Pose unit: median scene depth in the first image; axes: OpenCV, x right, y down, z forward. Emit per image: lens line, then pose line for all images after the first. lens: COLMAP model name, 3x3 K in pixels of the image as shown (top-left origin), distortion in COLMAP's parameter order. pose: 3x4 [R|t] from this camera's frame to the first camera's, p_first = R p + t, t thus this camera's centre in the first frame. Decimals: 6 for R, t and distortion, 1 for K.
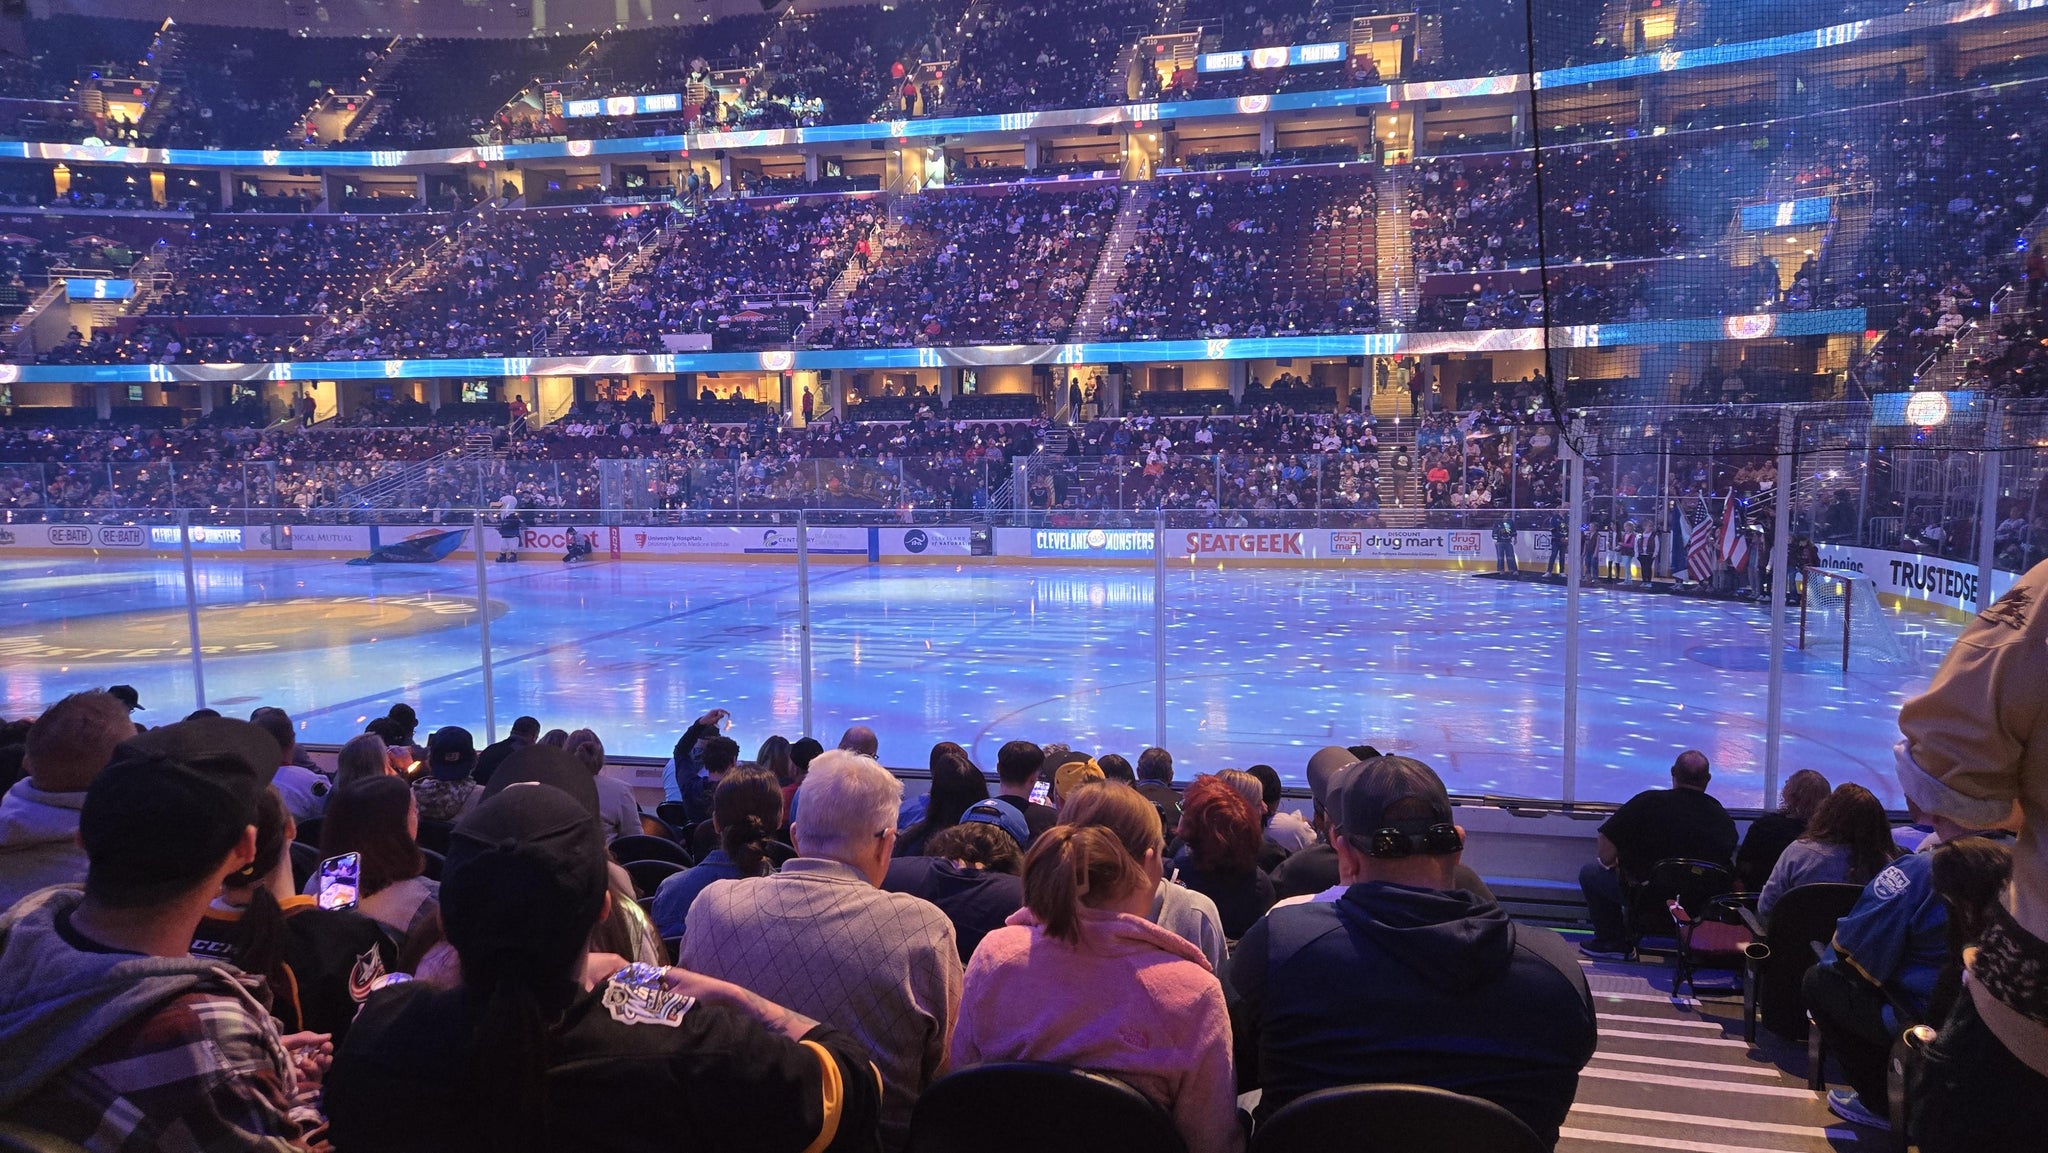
lens RADIAL K [[1384.9, 0, 1041.0], [0, 1384.9, 531.8], [0, 0, 1]] dist [0.086269, -0.046404]
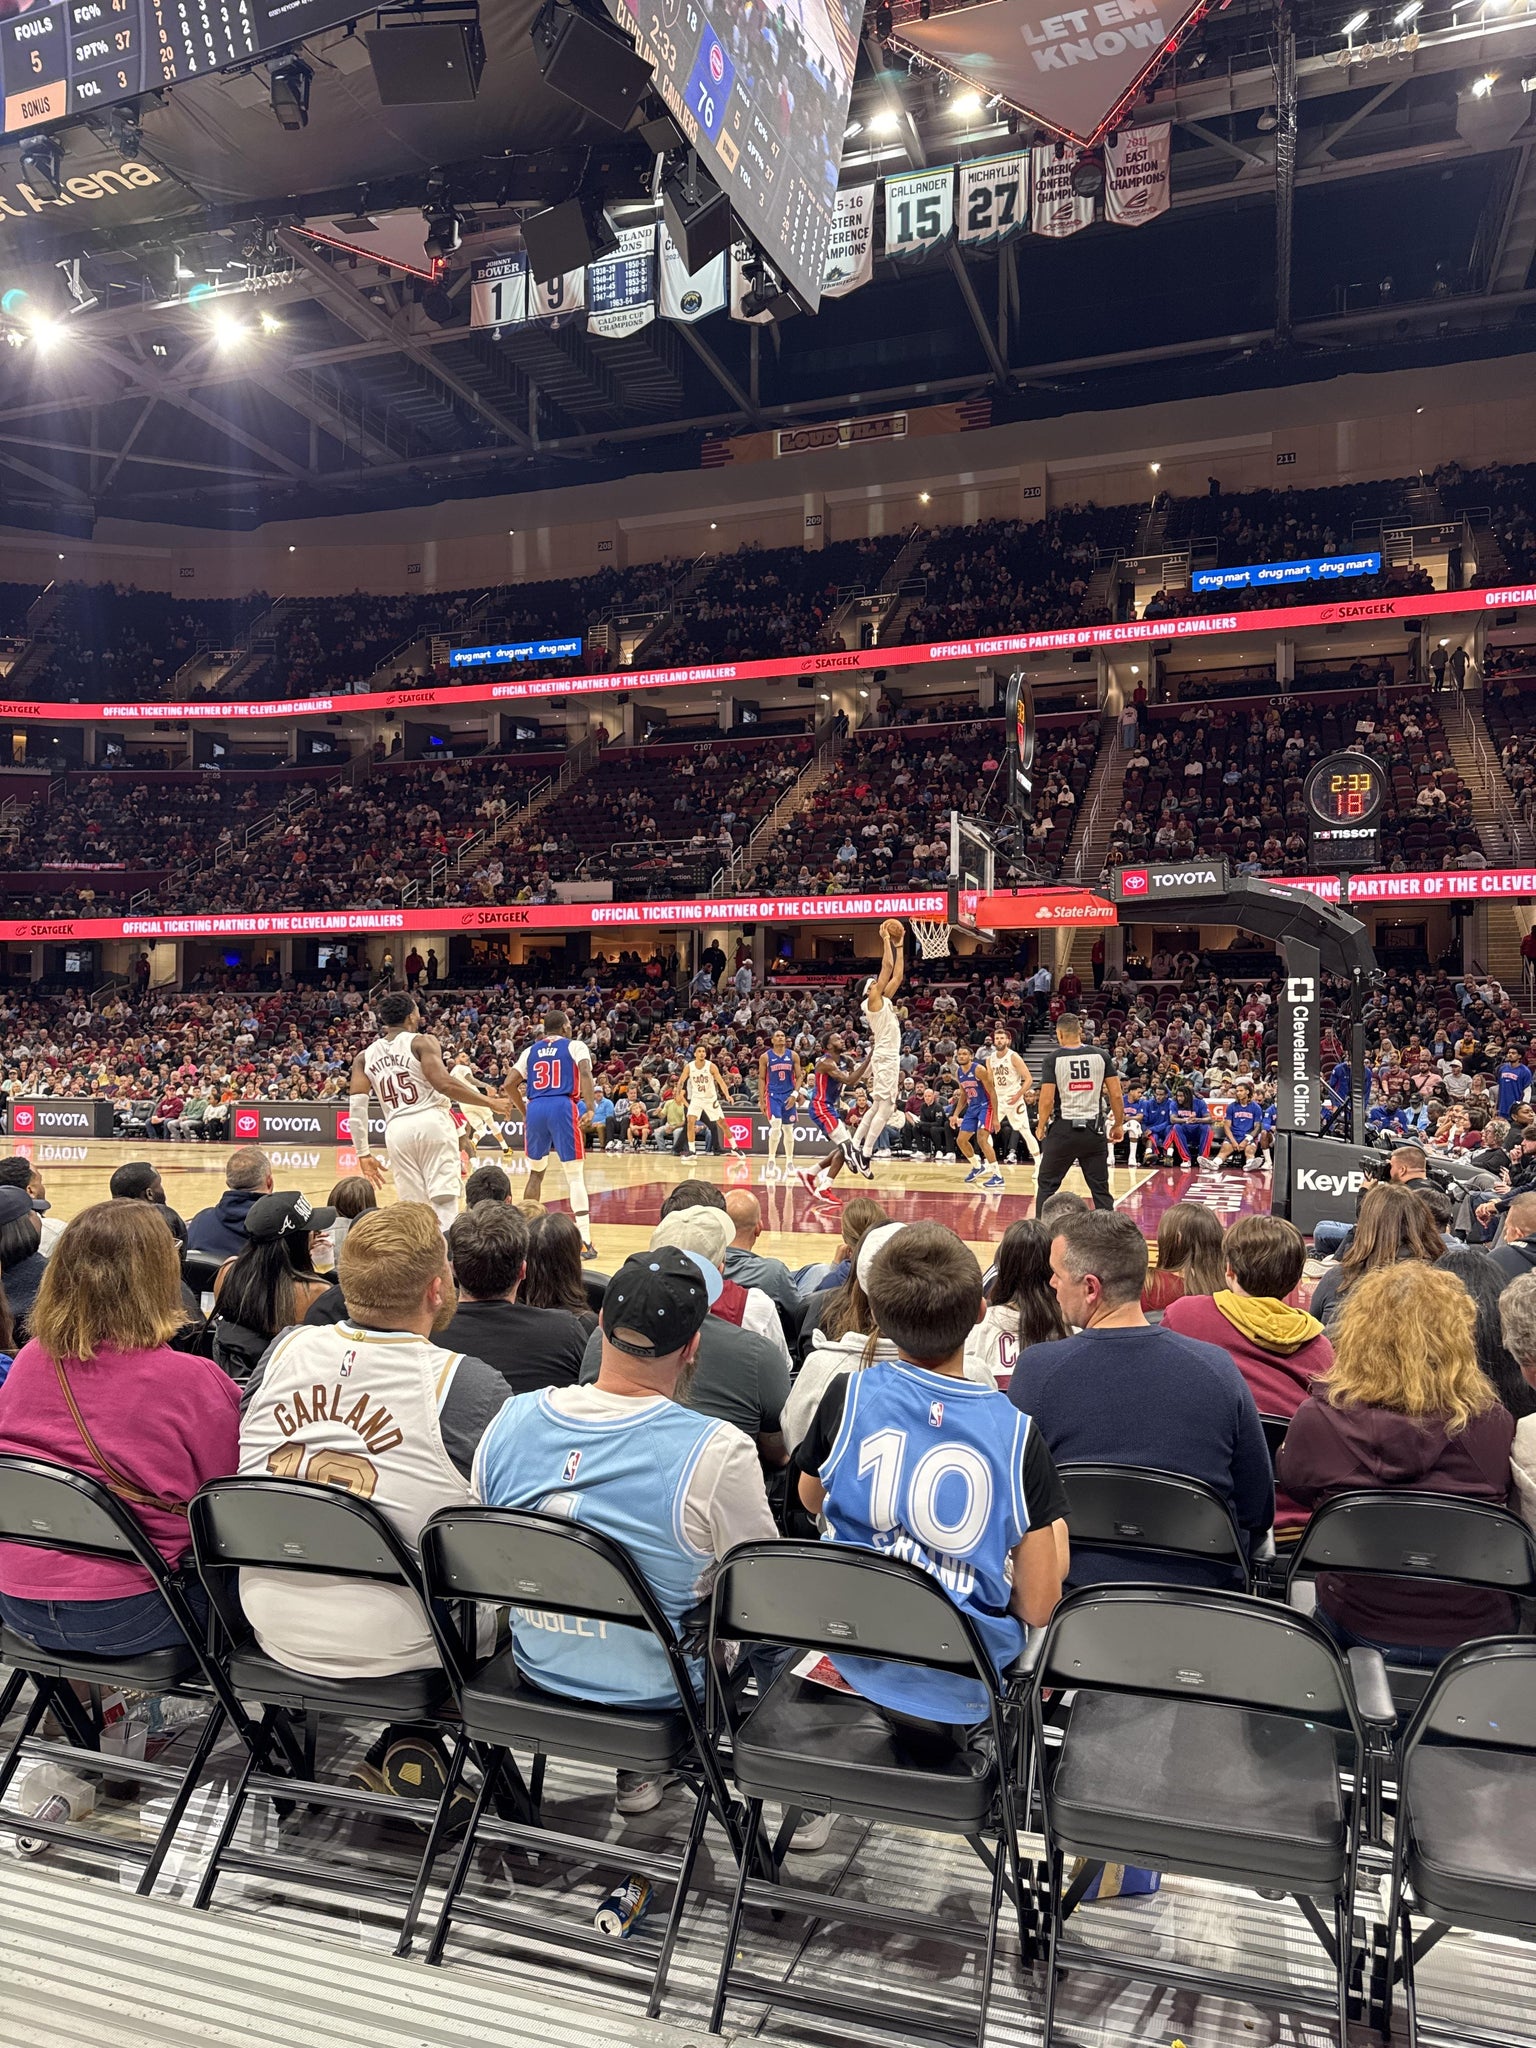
lens RADIAL K [[1429.6, 0, 765.6], [0, 1429.6, 1028.1], [0, 0, 1]] dist [0.093887, -0.118586]
pose [[0.994785, 0.017161, -0.100545, -0.048810], [-0.027405, 0.994467, -0.101414, 0.020911], [0.098248, 0.103640, 0.989750, 0.149730]]
